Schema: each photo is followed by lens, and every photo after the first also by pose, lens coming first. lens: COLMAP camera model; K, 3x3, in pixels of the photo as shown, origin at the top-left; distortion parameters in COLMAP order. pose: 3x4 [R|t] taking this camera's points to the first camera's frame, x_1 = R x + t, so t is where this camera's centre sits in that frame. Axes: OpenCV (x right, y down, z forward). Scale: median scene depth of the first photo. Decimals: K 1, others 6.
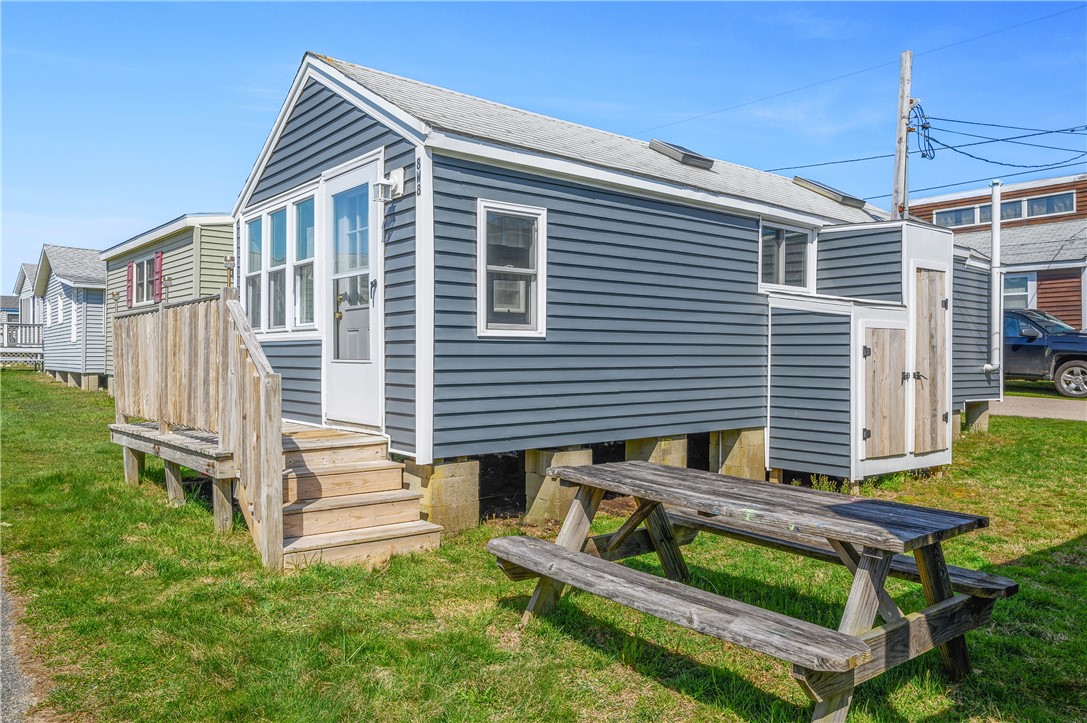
lens RADIAL K [[762.8, 0, 540.2], [0, 762.8, 353.5], [0, 0, 1]] dist [-0.011114, -0.002525]
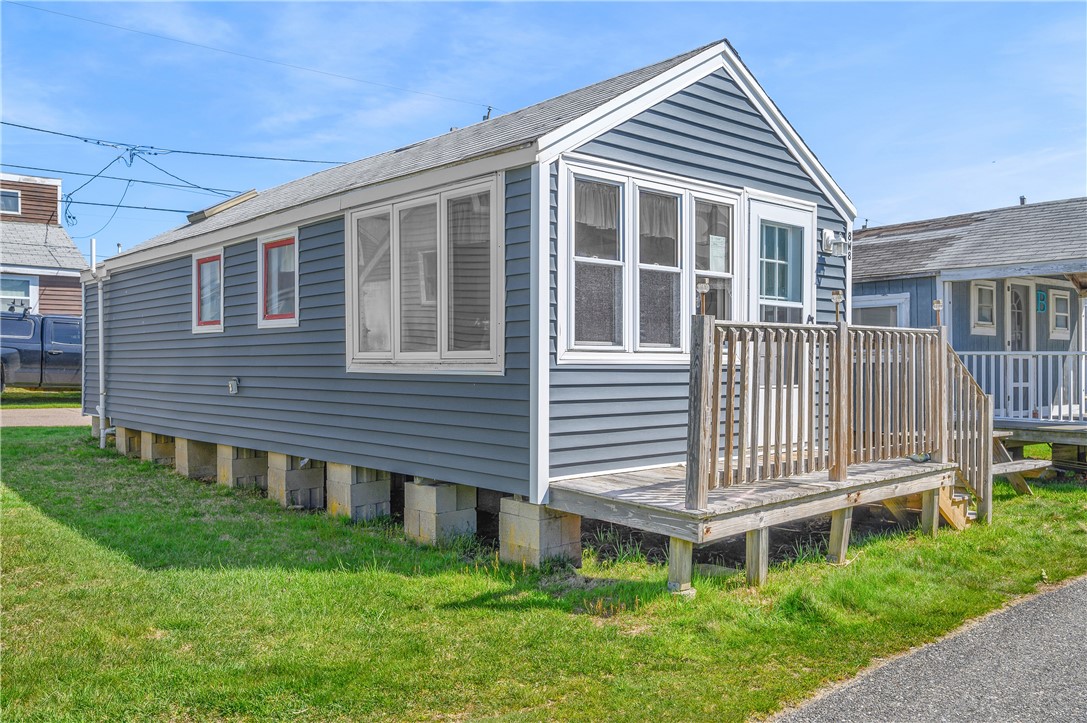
lens RADIAL K [[871.7, 0, 542.0], [0, 871.7, 357.4], [0, 0, 1]] dist [-0.052537, 0.001866]
pose [[-0.043293, -0.003481, 0.999056, -1.472779], [-0.000403, 0.999994, 0.003467, -0.036621], [-0.999062, -0.000253, -0.043295, 1.427047]]
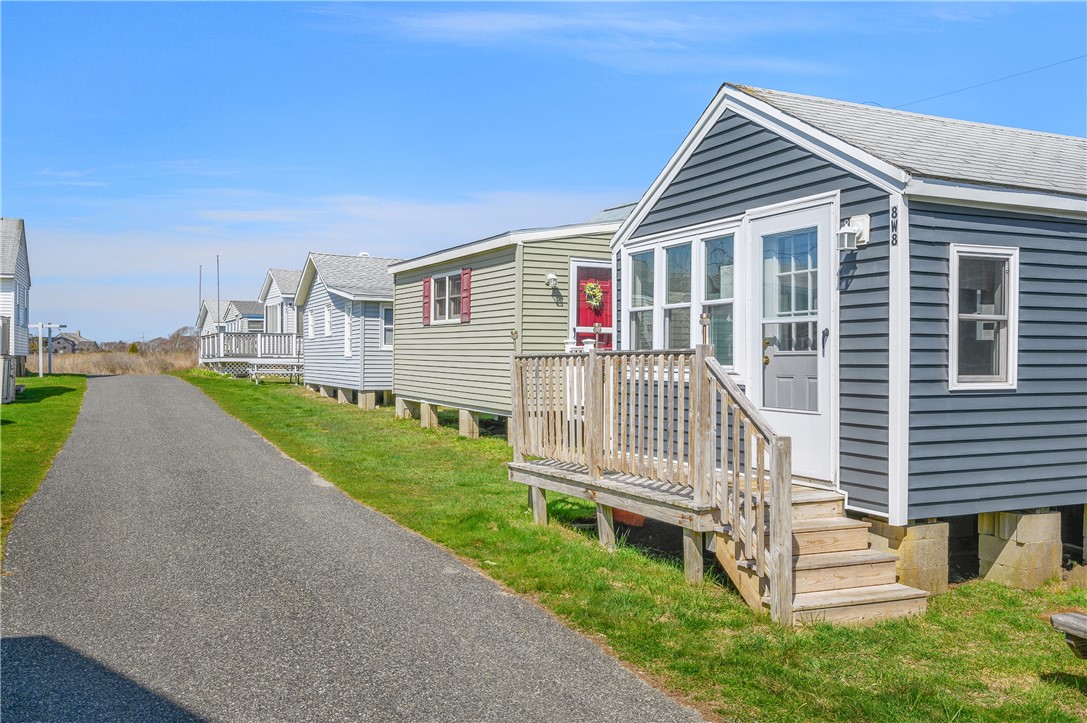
lens RADIAL K [[936.2, 0, 542.2], [0, 936.2, 365.0], [0, 0, 1]] dist [-0.002626, -0.005139]
pose [[0.963768, 0.004273, -0.266708, -0.241628], [-0.001740, 0.999951, 0.009733, -0.060142], [0.266737, -0.008916, 0.963728, -0.226792]]
